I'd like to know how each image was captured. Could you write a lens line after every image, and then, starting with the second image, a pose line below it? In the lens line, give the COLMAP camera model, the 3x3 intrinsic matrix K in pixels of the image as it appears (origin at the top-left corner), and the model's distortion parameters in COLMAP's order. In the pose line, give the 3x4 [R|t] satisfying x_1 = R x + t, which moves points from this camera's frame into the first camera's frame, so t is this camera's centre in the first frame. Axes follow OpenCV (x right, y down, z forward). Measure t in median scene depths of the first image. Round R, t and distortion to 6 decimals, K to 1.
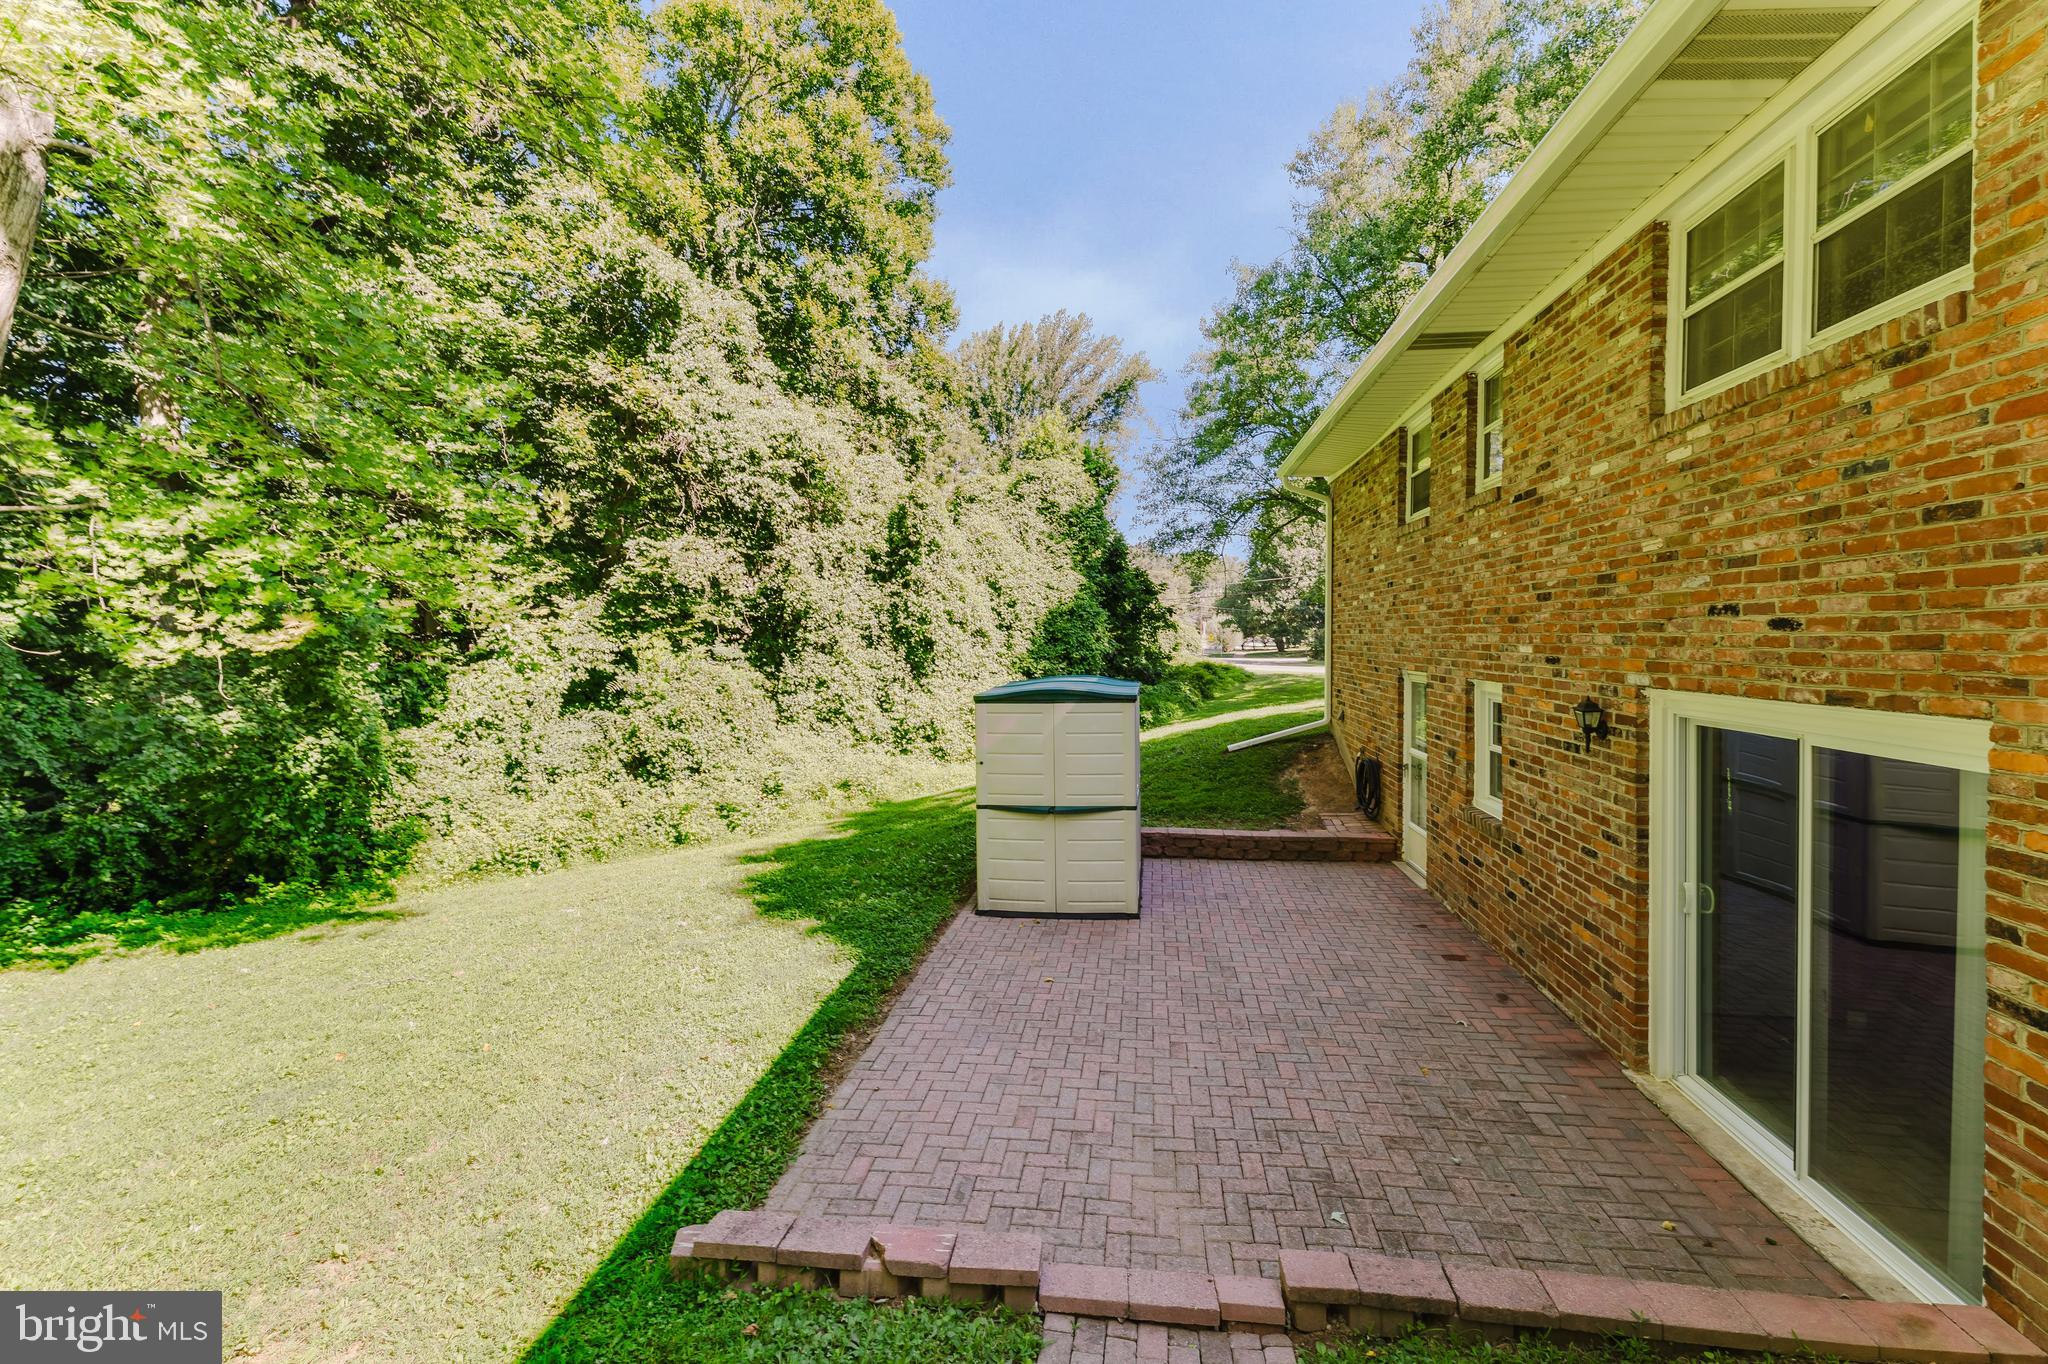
lens RADIAL K [[829.1, 0, 1068.1], [0, 829.1, 655.8], [0, 0, 1]] dist [0.002447, 0.000183]
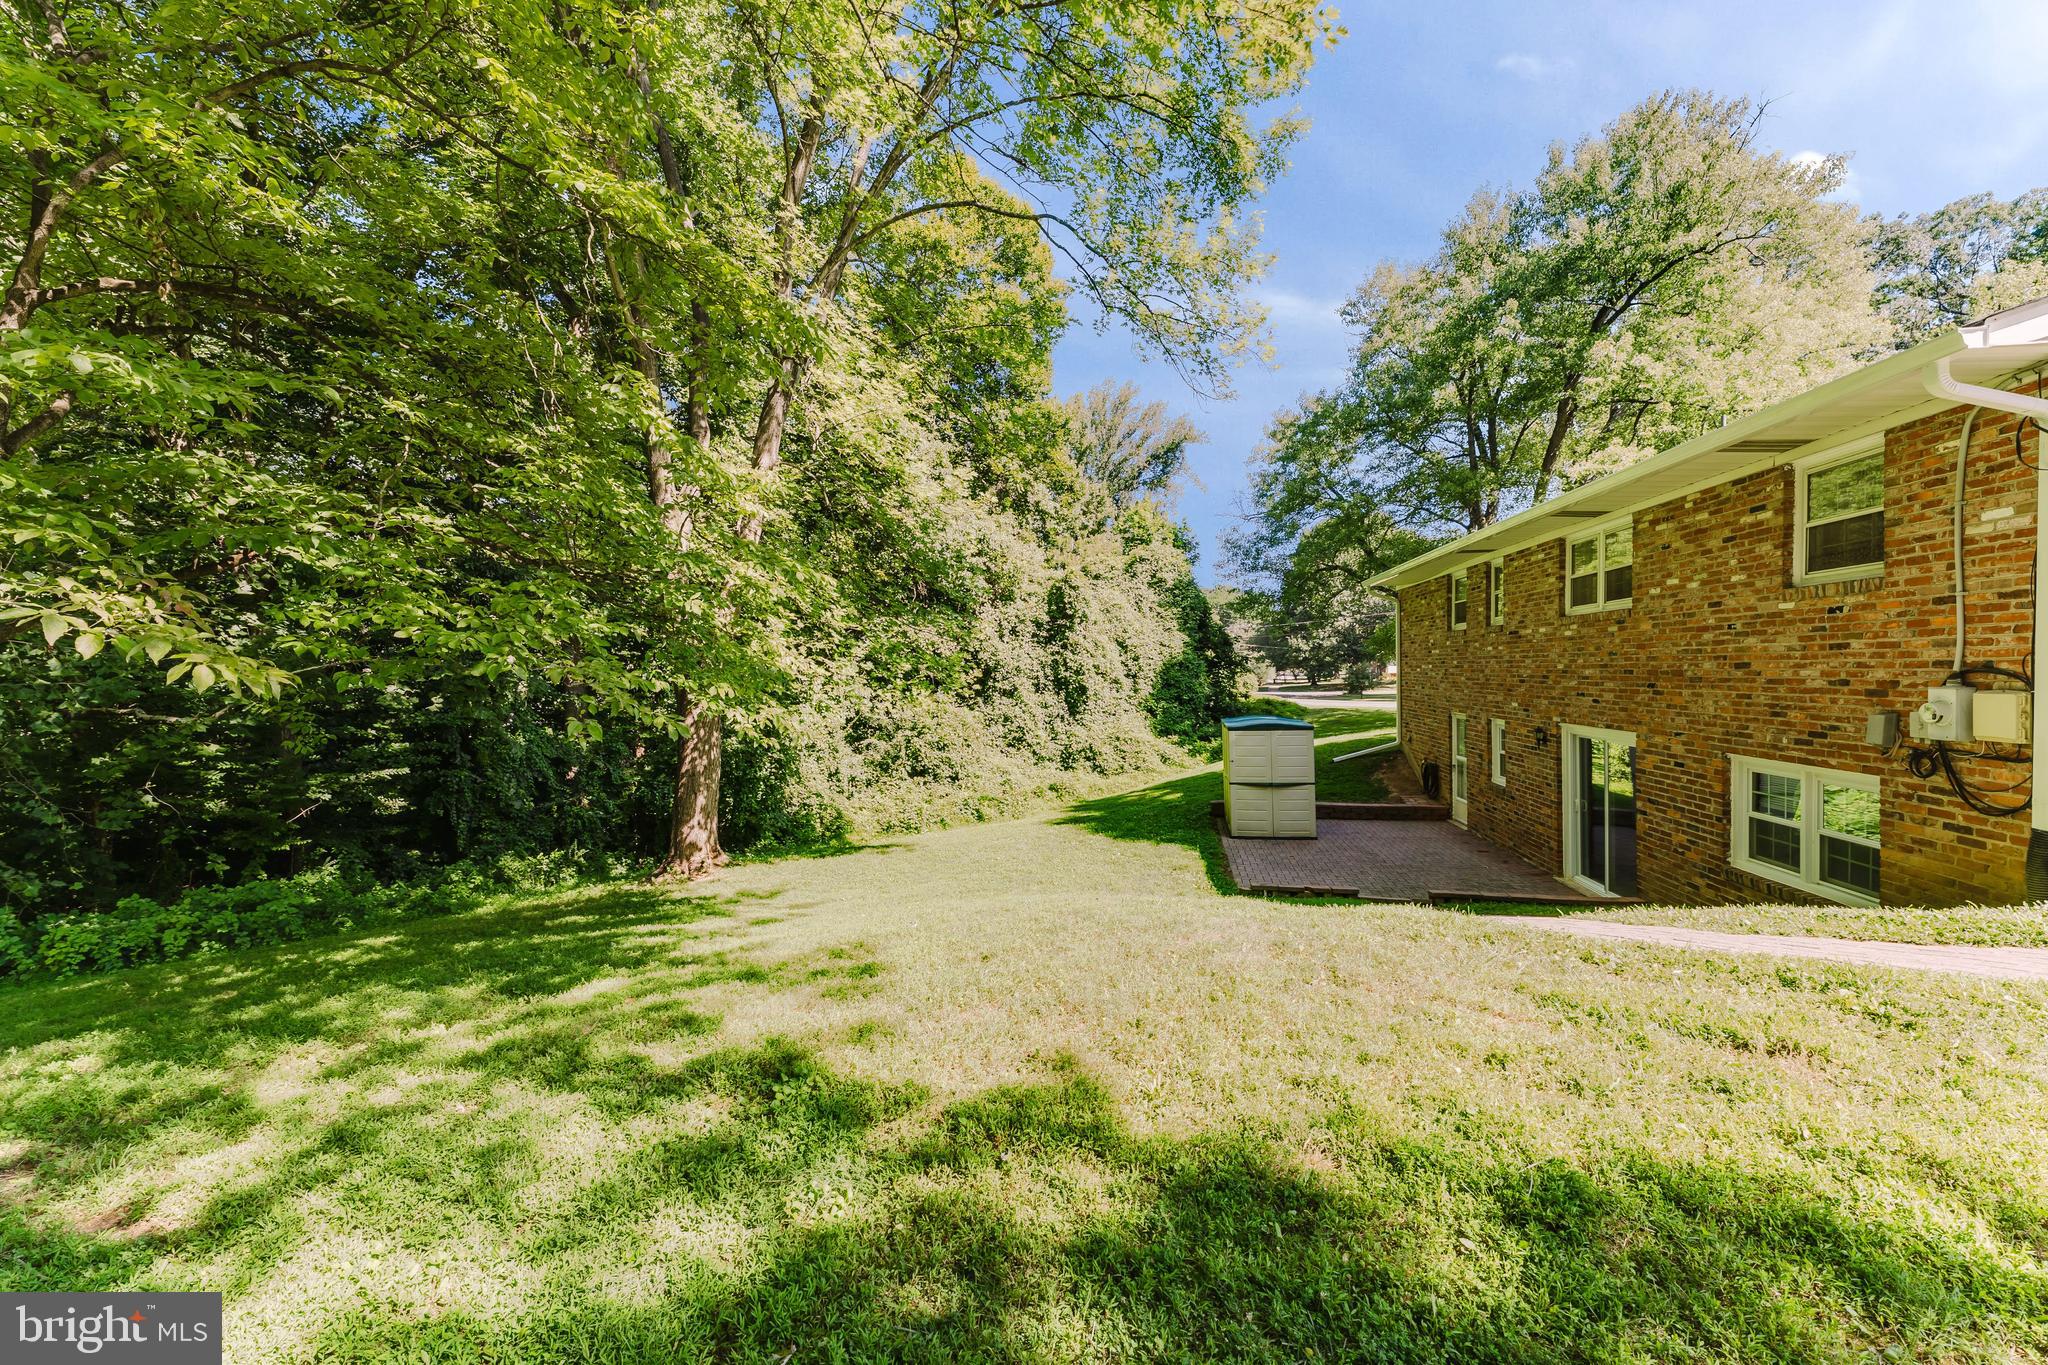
lens RADIAL K [[829.1, 0, 1024.5], [0, 829.1, 675.4], [0, 0, 1]] dist [0.002447, 0.000183]
pose [[0.997537, -0.008527, -0.069617, -0.166876], [0.007486, 0.999857, -0.015196, -0.017618], [0.069737, 0.014637, 0.997458, -0.364104]]
